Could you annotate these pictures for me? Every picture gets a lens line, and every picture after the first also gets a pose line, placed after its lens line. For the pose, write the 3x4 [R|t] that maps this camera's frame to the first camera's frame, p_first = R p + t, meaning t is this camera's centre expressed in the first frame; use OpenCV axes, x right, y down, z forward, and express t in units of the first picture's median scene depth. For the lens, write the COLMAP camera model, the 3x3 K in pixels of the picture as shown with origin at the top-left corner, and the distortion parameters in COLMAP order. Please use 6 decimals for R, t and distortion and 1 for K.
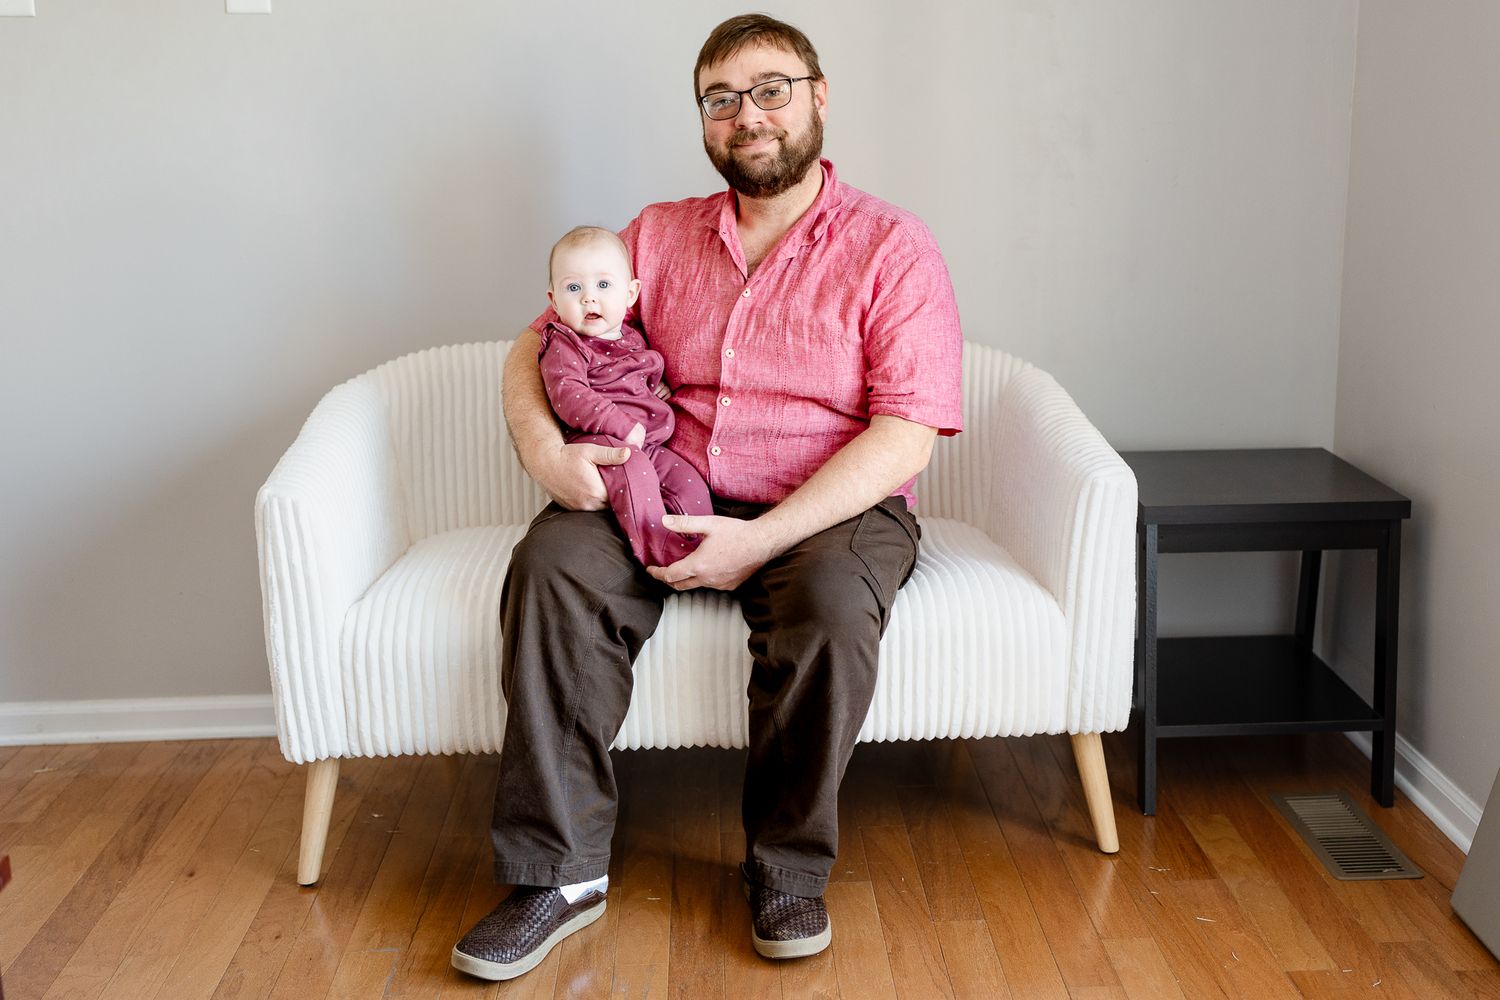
lens RADIAL K [[1718.3, 0, 805.5], [0, 1718.3, 470.0], [0, 0, 1]] dist [-0.016375, 0.029262]
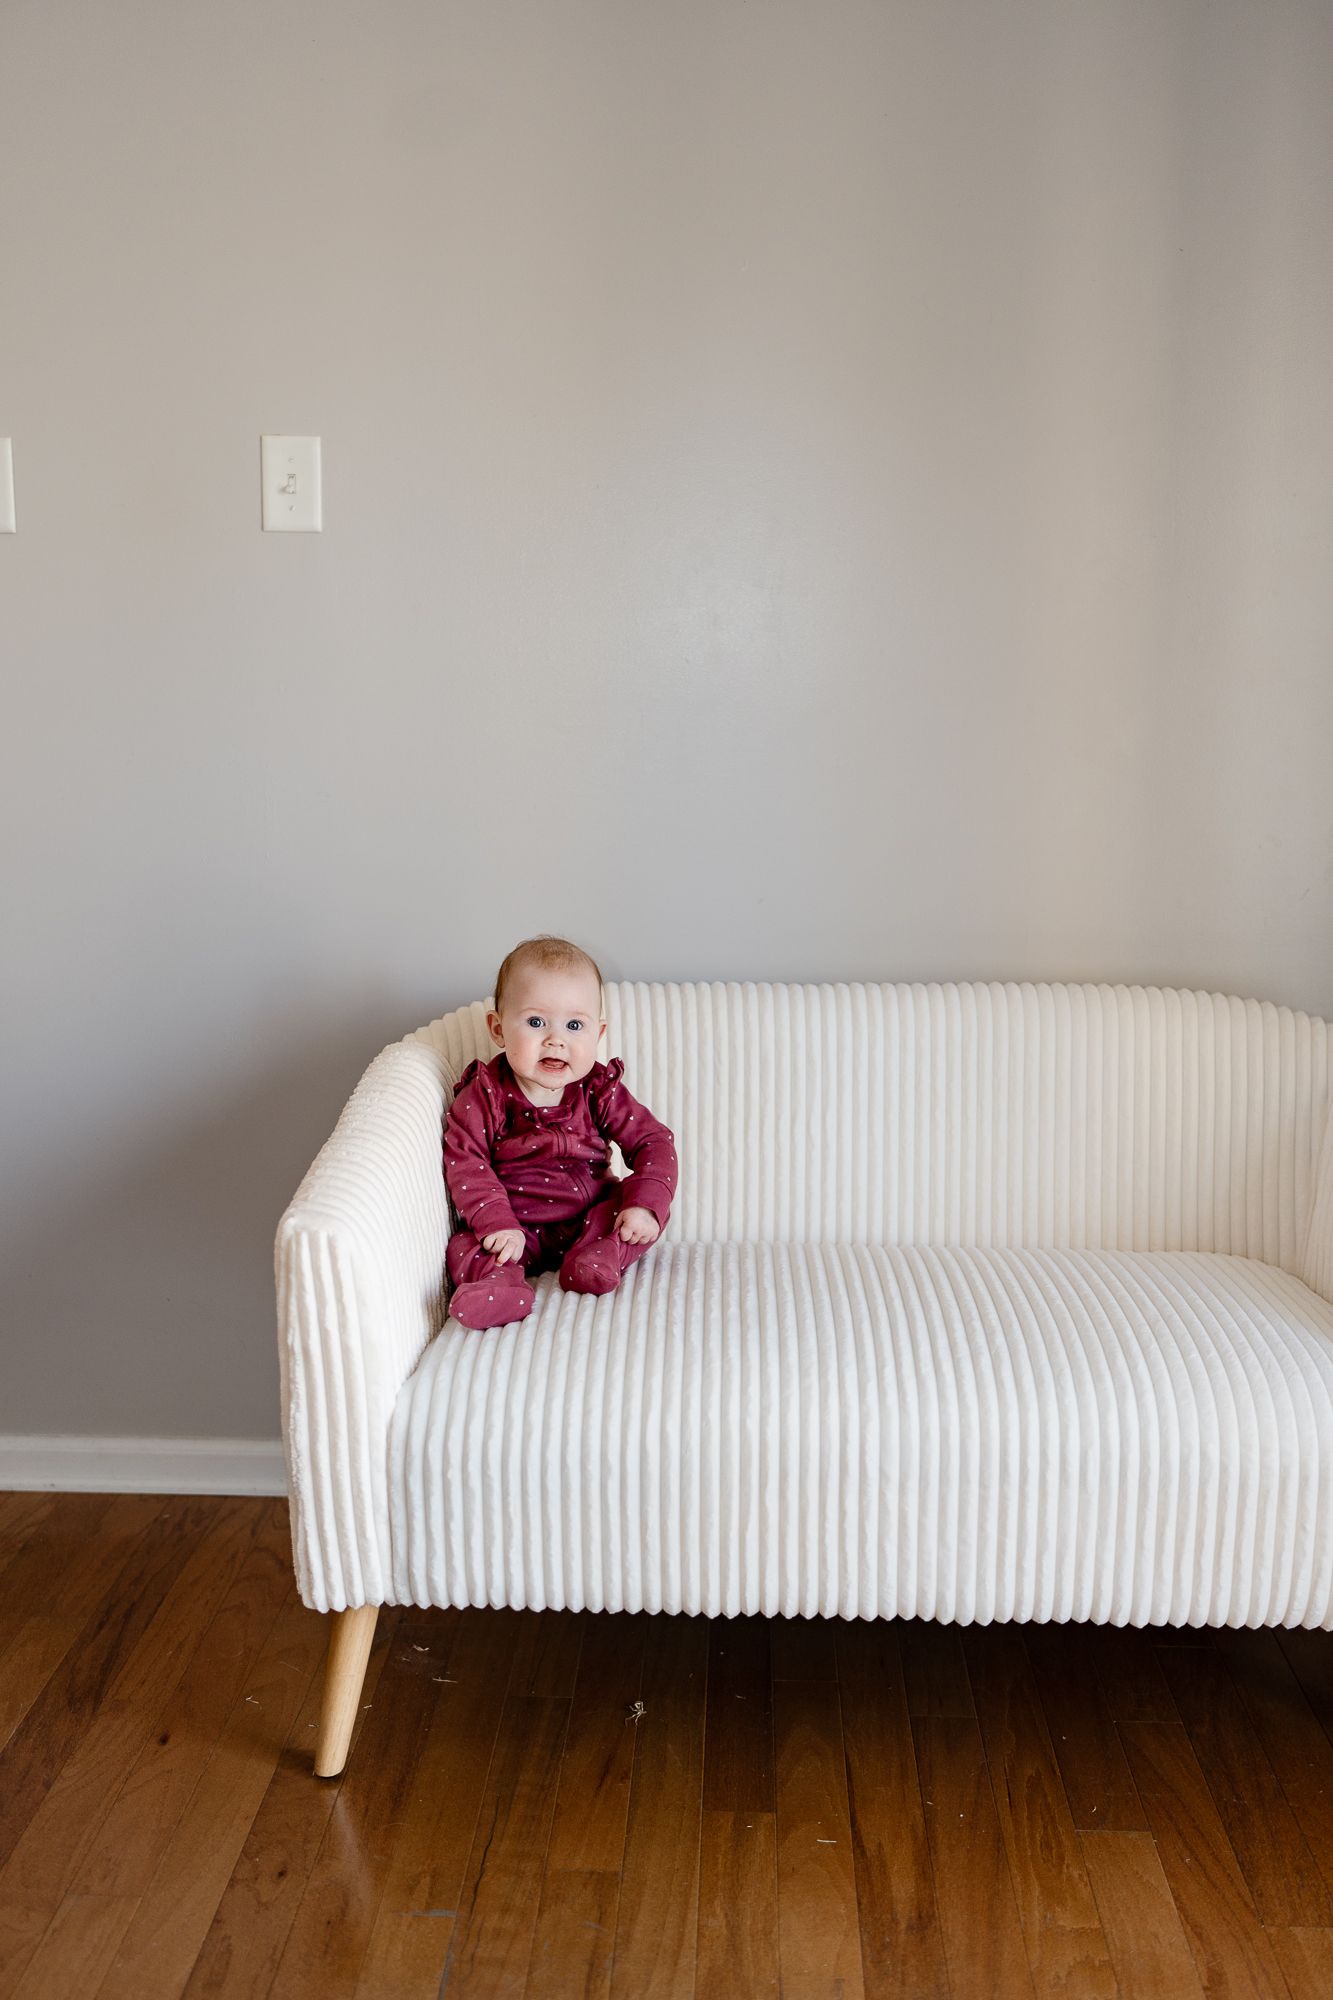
lens RADIAL K [[1908.9, 0, 662.4], [0, 1908.9, 992.2], [0, 0, 1]] dist [-0.006736, -0.014447]
pose [[0.994240, 0.032420, -0.102152, -0.087041], [-0.035582, 0.998938, -0.029284, -0.057907], [0.101094, 0.032751, 0.994338, 0.239023]]
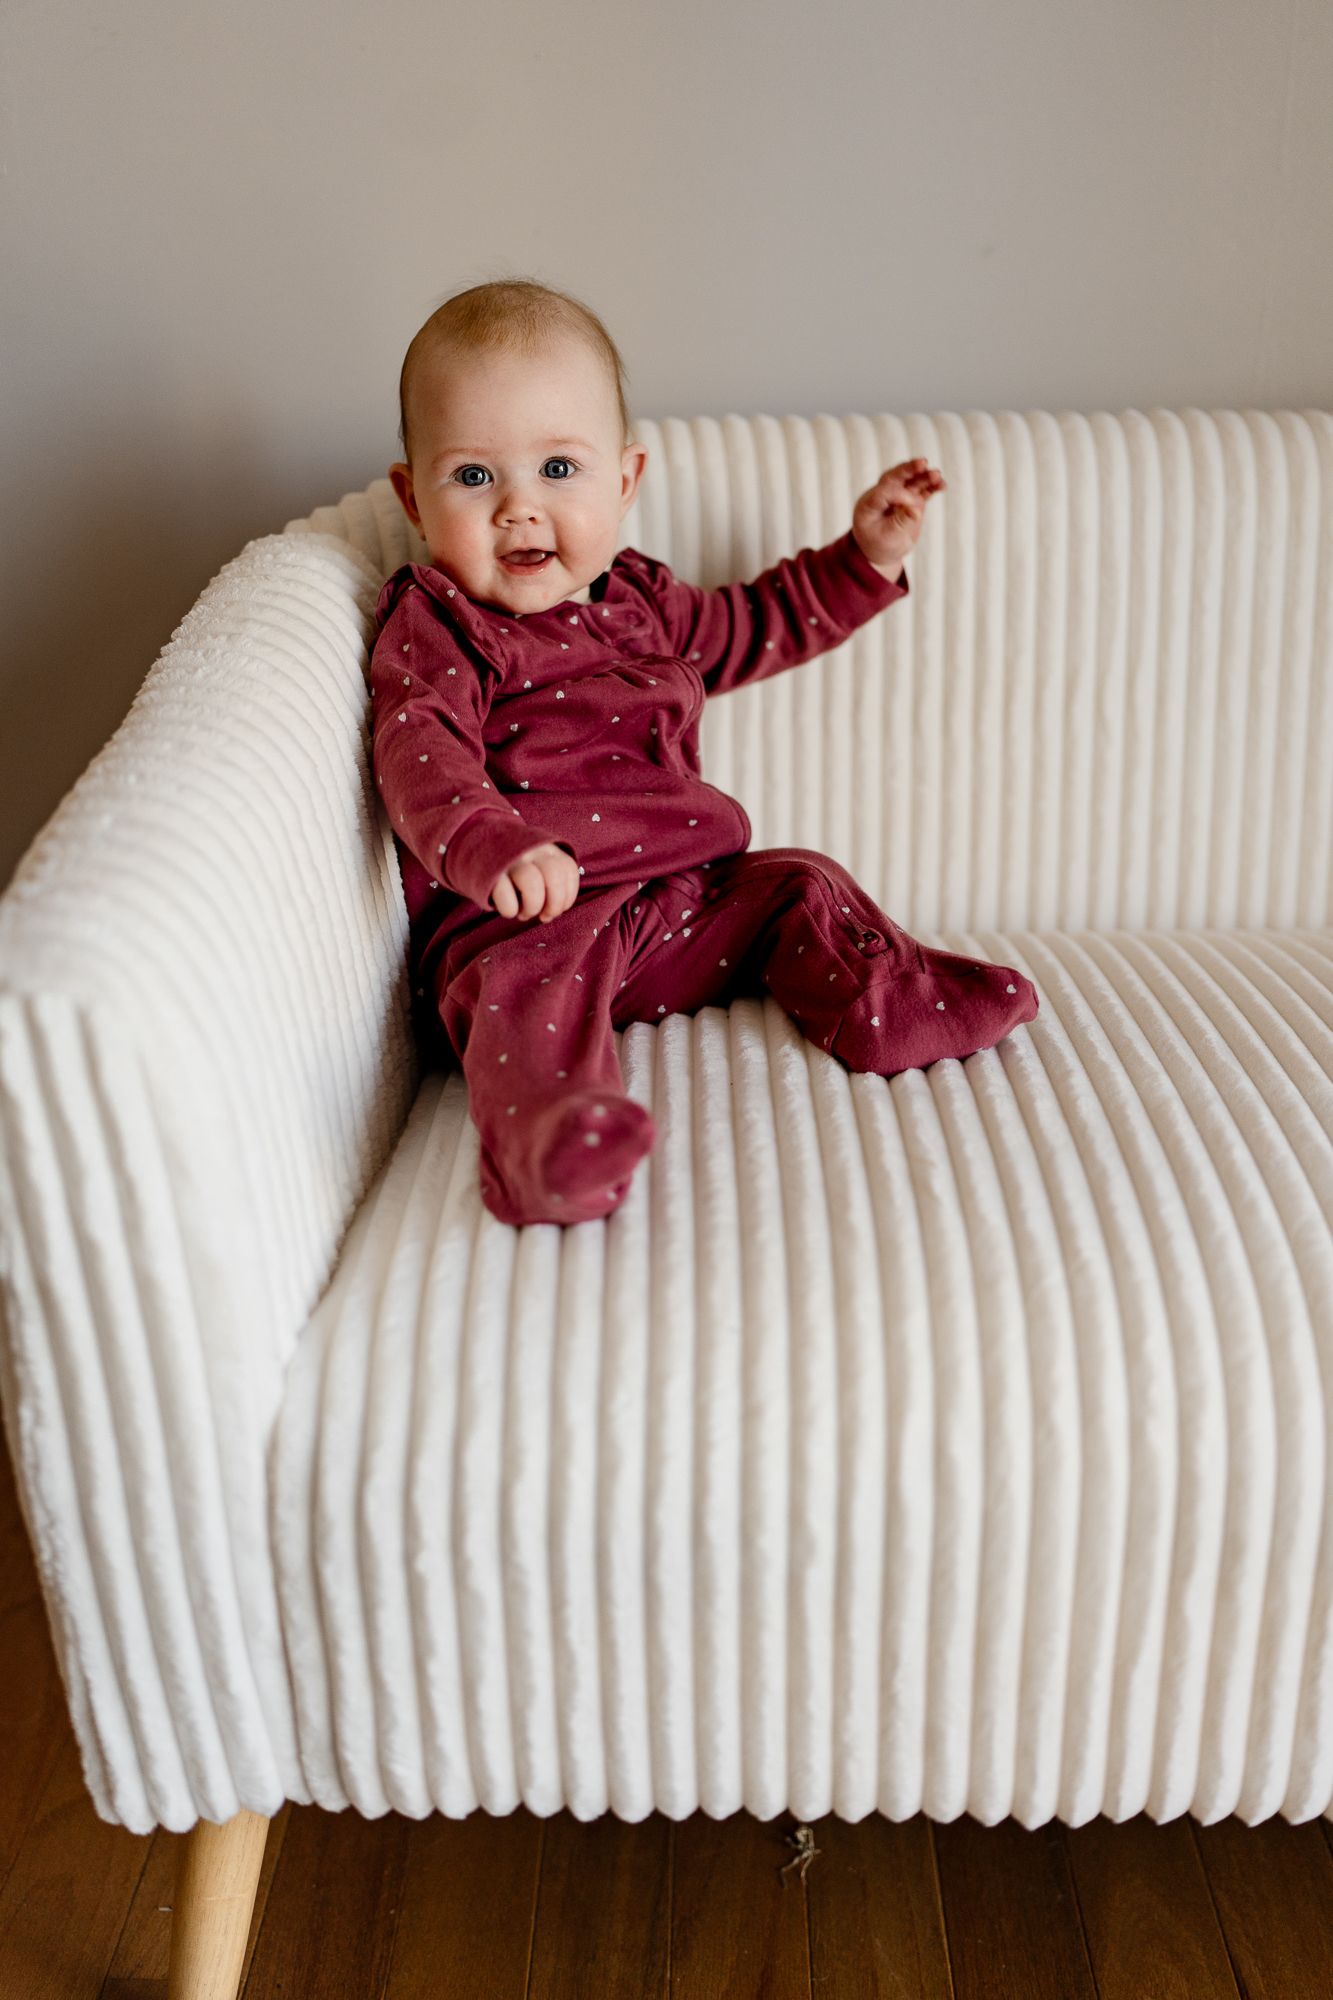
lens RADIAL K [[1990.0, 0, 669.6], [0, 1990.0, 991.4], [0, 0, 1]] dist [-0.007578, -0.000644]
pose [[0.996762, 0.034597, -0.072588, -0.177802], [-0.020984, 0.983345, 0.180535, -0.038004], [0.077625, -0.178427, 0.980886, 0.673542]]
